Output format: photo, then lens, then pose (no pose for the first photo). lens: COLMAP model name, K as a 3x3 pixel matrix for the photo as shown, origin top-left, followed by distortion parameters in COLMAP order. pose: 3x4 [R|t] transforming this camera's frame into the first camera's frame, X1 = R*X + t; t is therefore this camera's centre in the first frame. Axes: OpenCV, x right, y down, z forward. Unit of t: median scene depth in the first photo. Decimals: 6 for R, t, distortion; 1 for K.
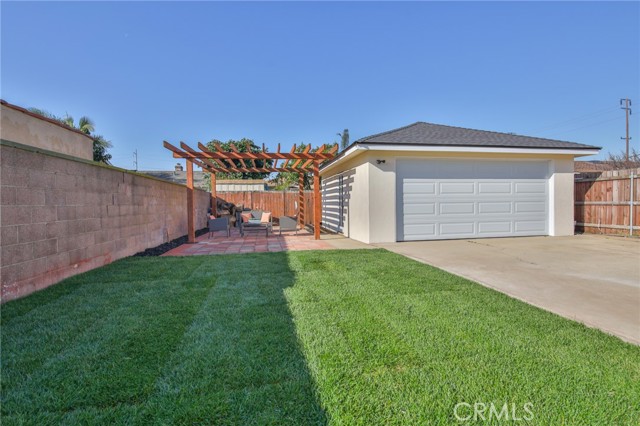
lens RADIAL K [[293.6, 0, 323.3], [0, 293.6, 207.9], [0, 0, 1]] dist [-0.006281, -0.006463]
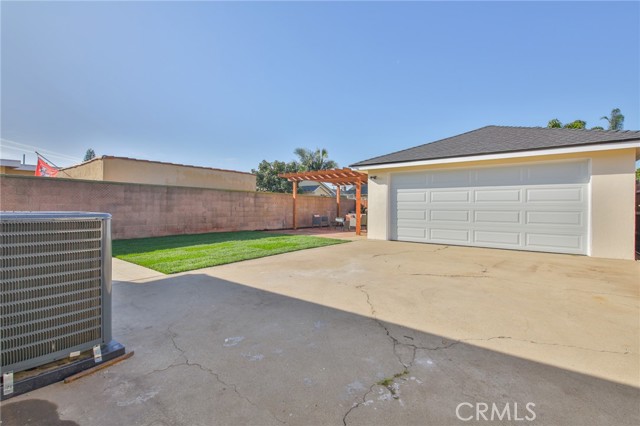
lens RADIAL K [[293.6, 0, 320.0], [0, 293.6, 208.2], [0, 0, 1]] dist [-0.006281, -0.006463]
pose [[0.670371, 0.018911, -0.741785, 0.998837], [-0.031447, 0.999501, -0.002938, -0.008260], [0.741359, 0.025297, 0.670632, -0.059549]]
